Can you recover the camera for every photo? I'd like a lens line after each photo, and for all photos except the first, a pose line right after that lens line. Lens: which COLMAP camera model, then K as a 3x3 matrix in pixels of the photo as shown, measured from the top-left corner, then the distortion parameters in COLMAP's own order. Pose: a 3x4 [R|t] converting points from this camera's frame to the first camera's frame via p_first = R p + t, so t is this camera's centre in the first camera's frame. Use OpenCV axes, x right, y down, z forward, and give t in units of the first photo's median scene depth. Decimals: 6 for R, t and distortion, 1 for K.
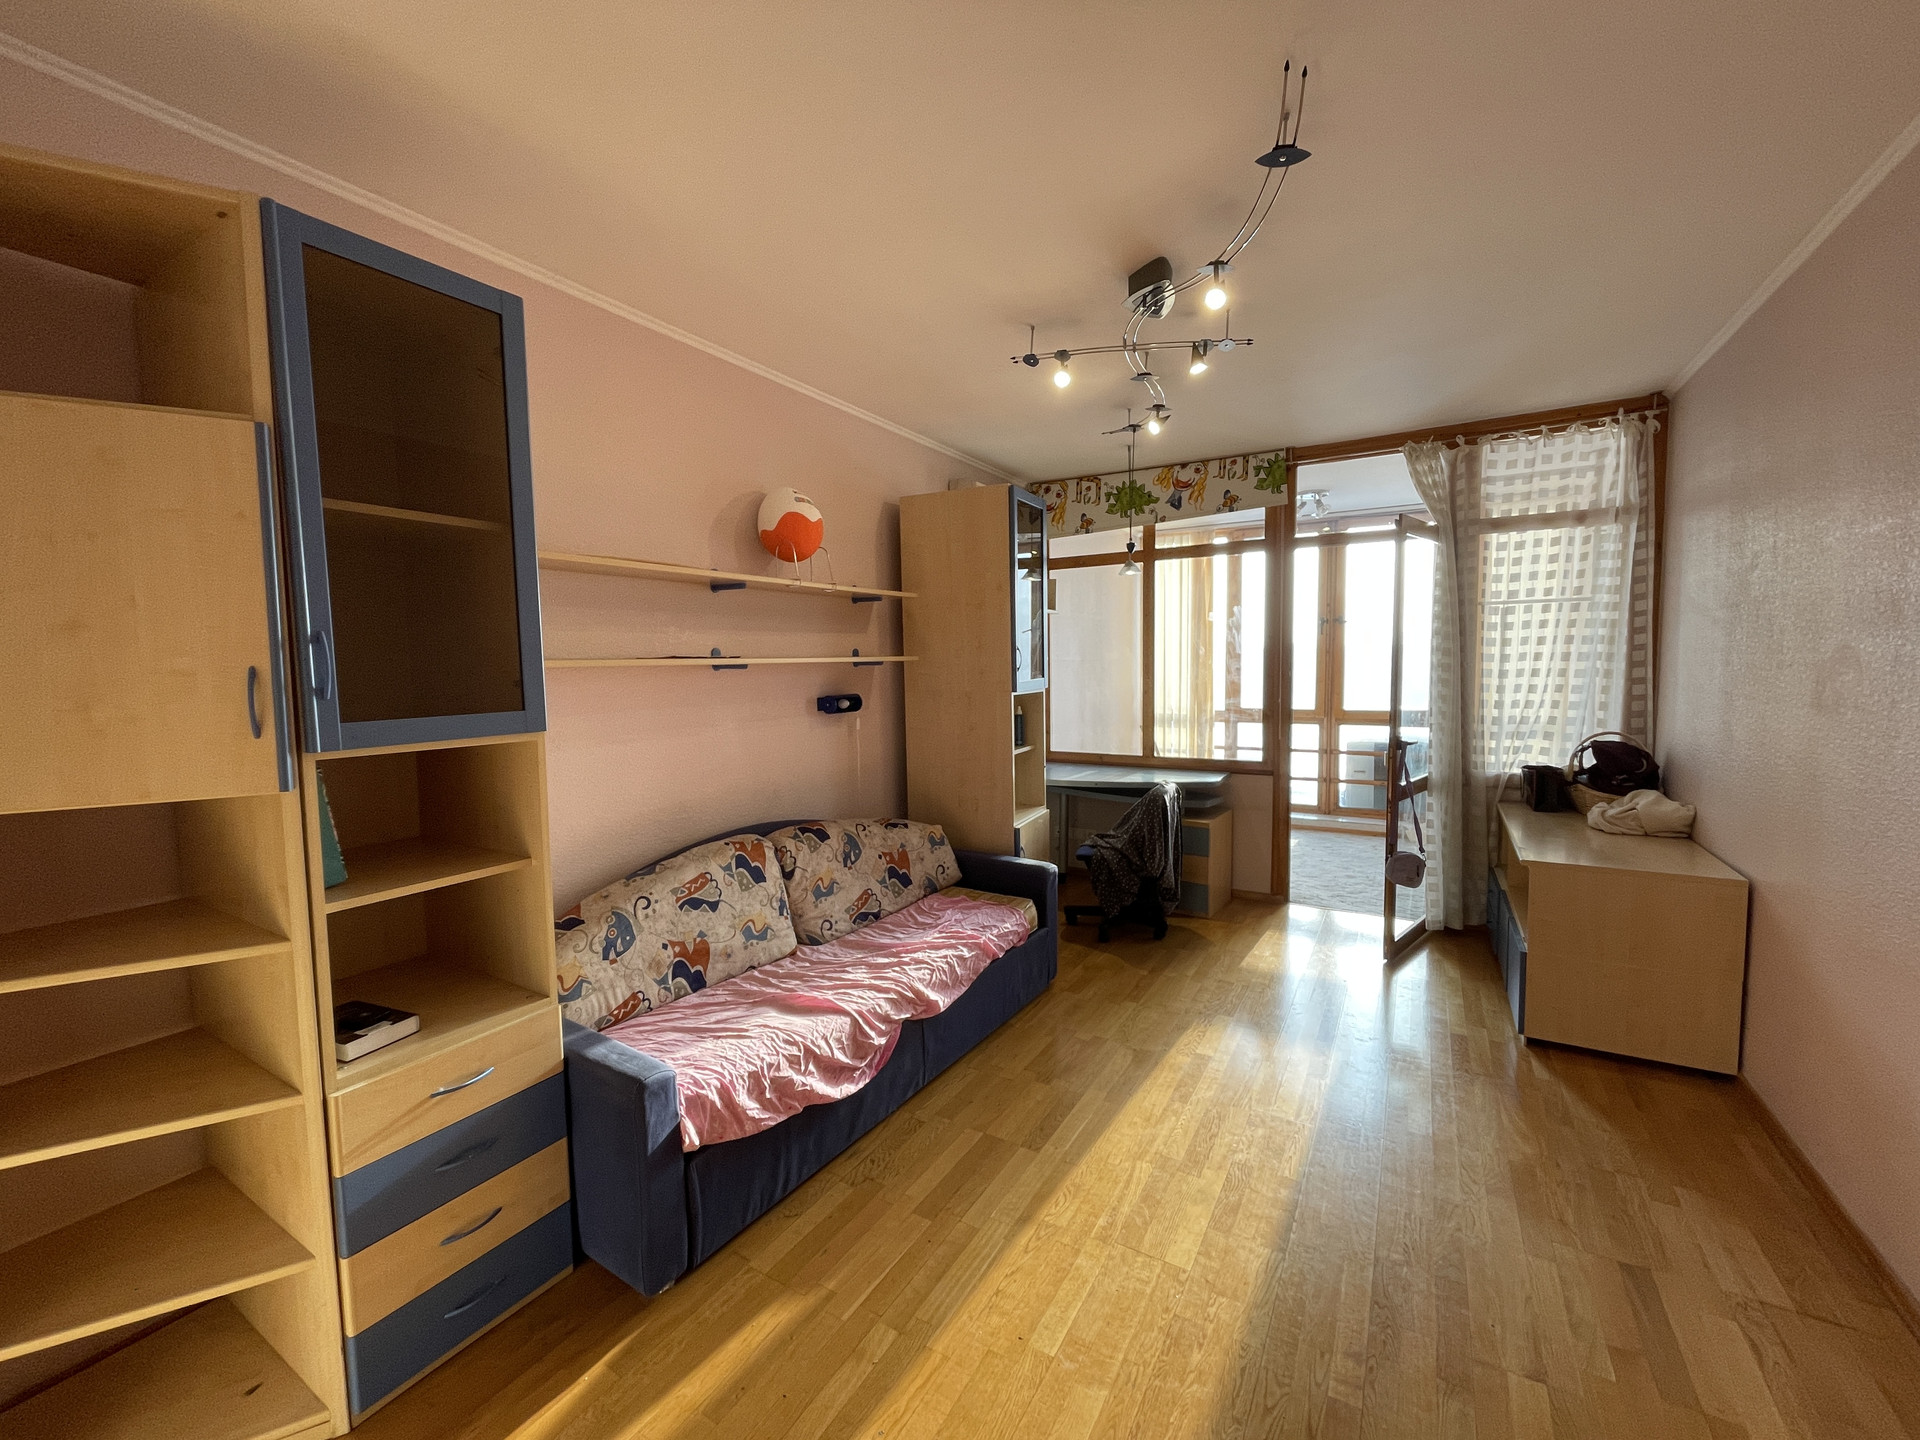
lens RADIAL K [[771.6, 0, 958.7], [0, 771.6, 712.6], [0, 0, 1]] dist [-0.007890, 0.000166]
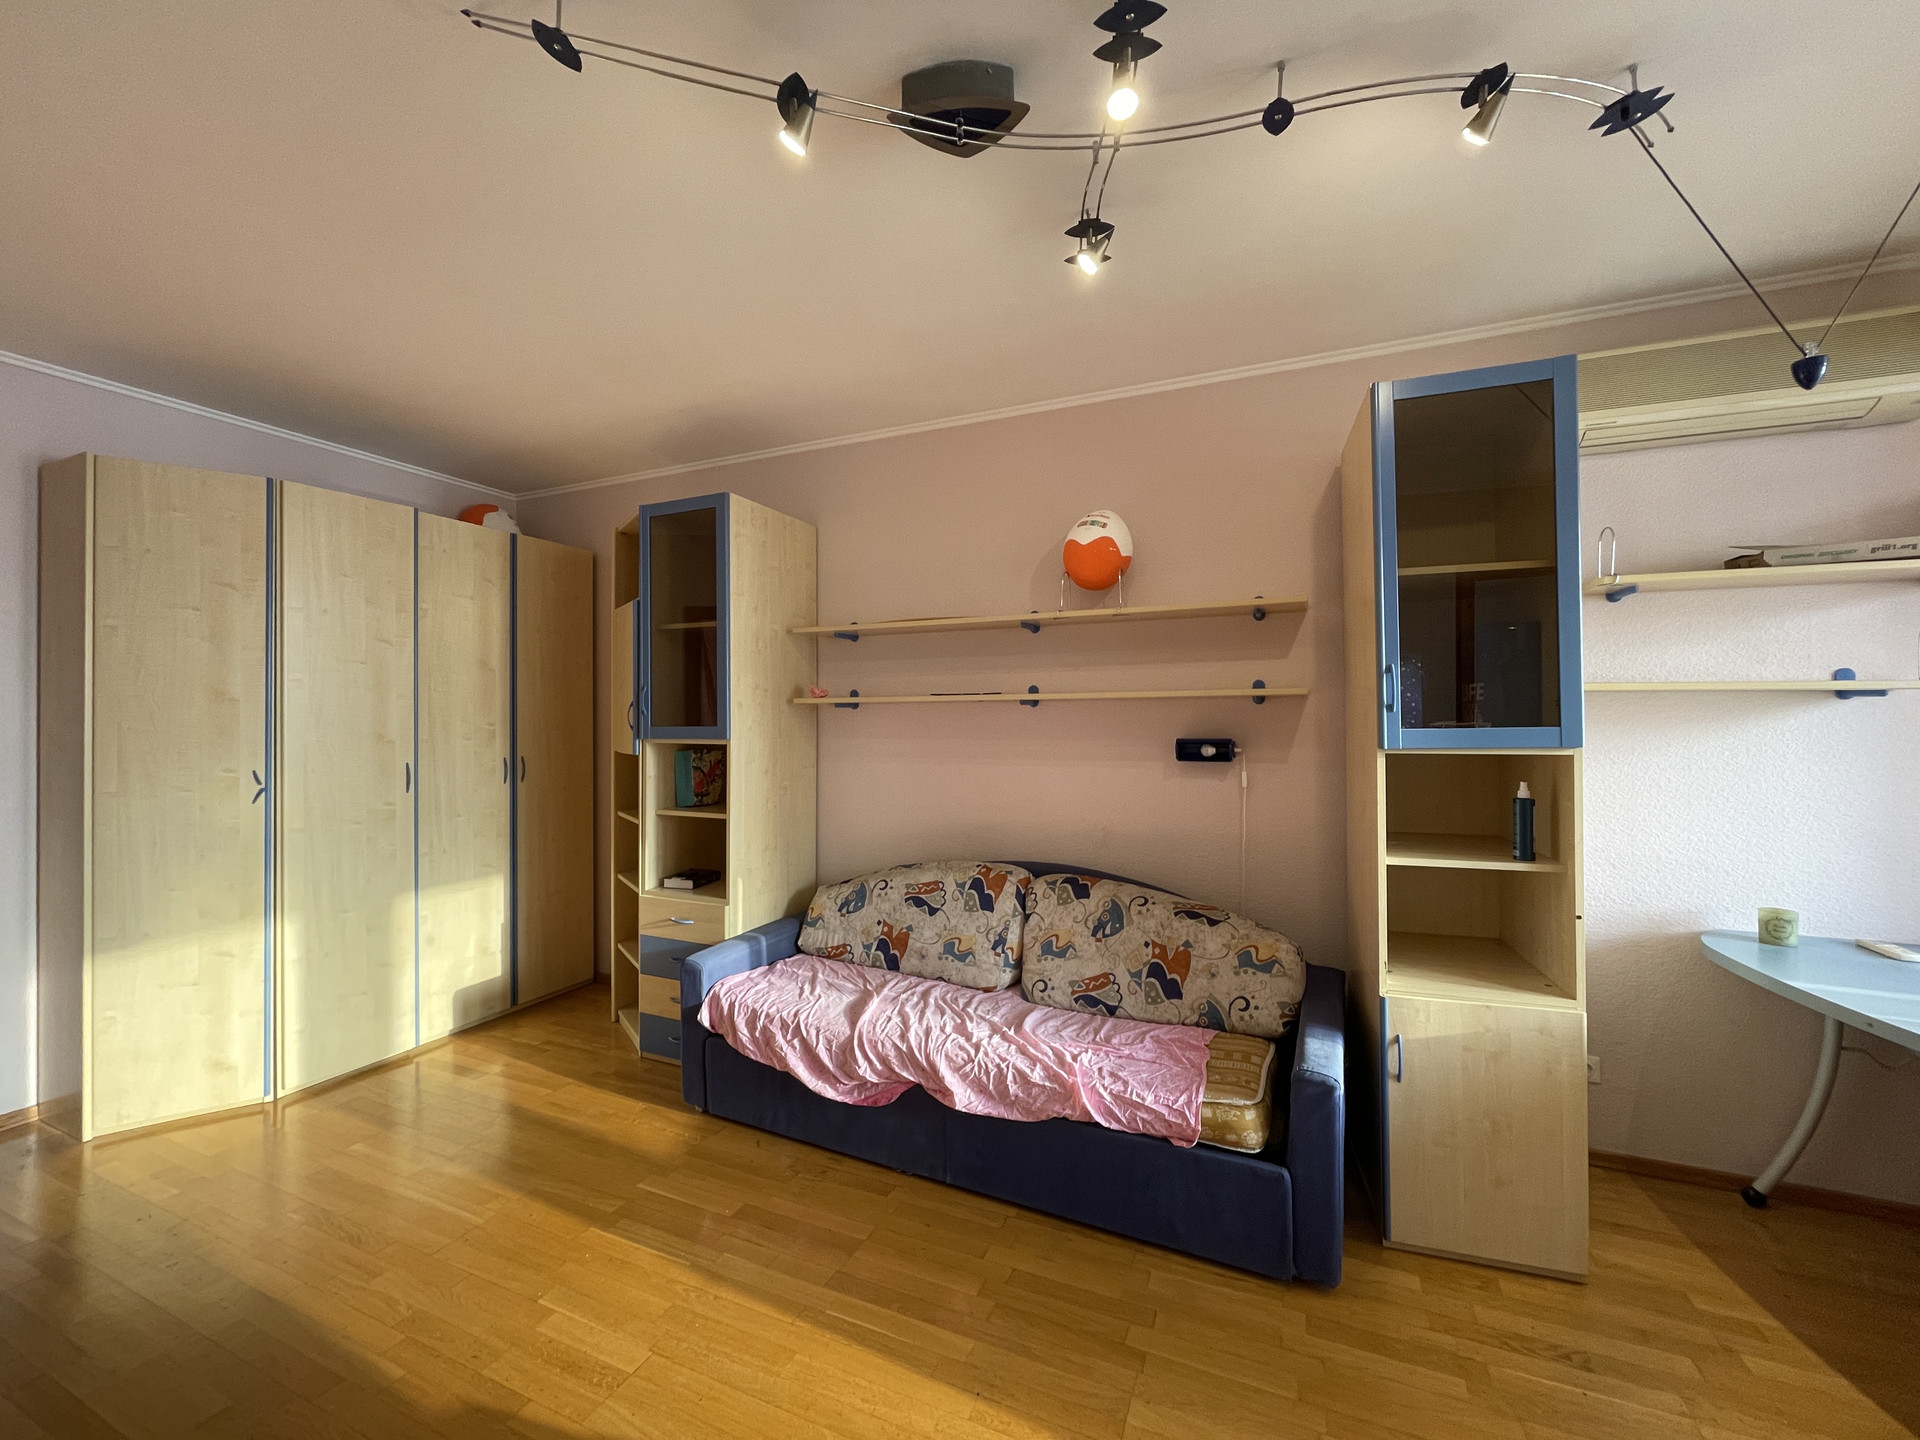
lens RADIAL K [[771.6, 0, 951.5], [0, 771.6, 714.4], [0, 0, 1]] dist [-0.007890, 0.000166]
pose [[0.126085, 0.015834, -0.991893, 0.804339], [-0.065557, 0.997820, 0.007595, -0.049285], [0.989851, 0.064068, 0.126849, 0.855659]]
